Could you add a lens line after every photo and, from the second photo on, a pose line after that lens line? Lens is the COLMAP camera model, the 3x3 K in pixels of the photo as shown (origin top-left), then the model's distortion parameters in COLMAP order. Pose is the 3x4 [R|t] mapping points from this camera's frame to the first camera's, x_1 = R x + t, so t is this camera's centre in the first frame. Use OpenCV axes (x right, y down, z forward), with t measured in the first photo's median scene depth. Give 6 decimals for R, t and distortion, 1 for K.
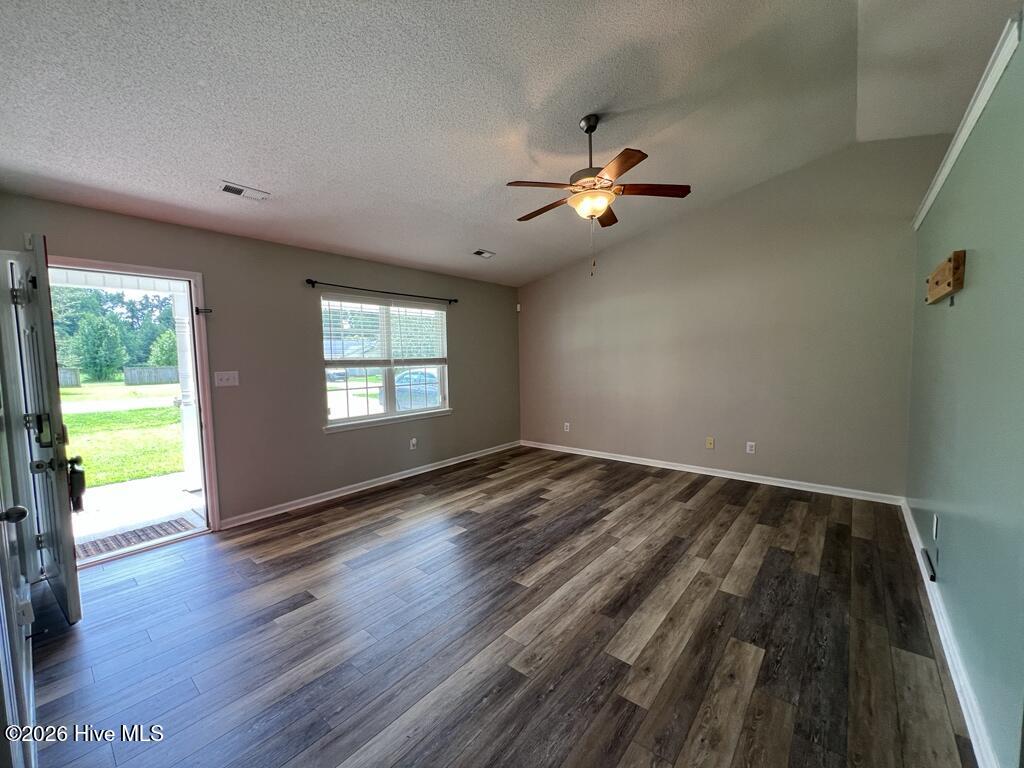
lens RADIAL K [[411.1, 0, 512.1], [0, 411.1, 387.0], [0, 0, 1]] dist [-0.000153, 0.000513]
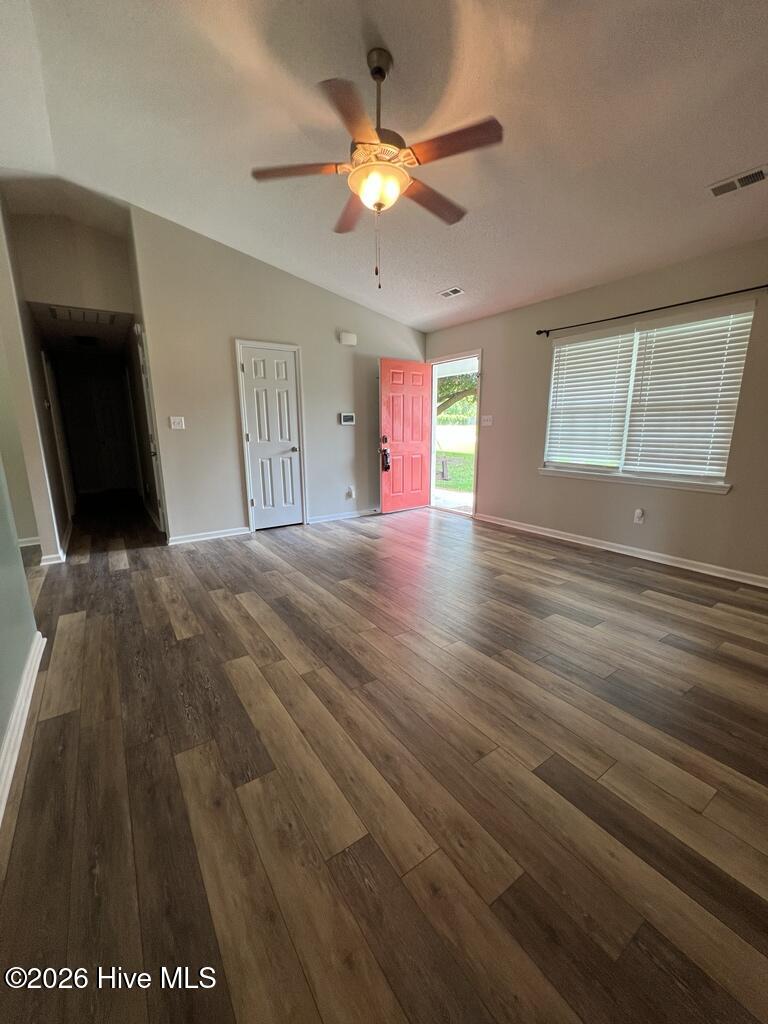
lens RADIAL K [[411.1, 0, 386.1], [0, 411.1, 511.5], [0, 0, 1]] dist [-0.000153, 0.000513]
pose [[-0.268882, 0.219645, -0.937795, 1.052911], [-0.055173, 0.968540, 0.242665, -0.053317], [0.961592, 0.116990, -0.248304, 1.288445]]
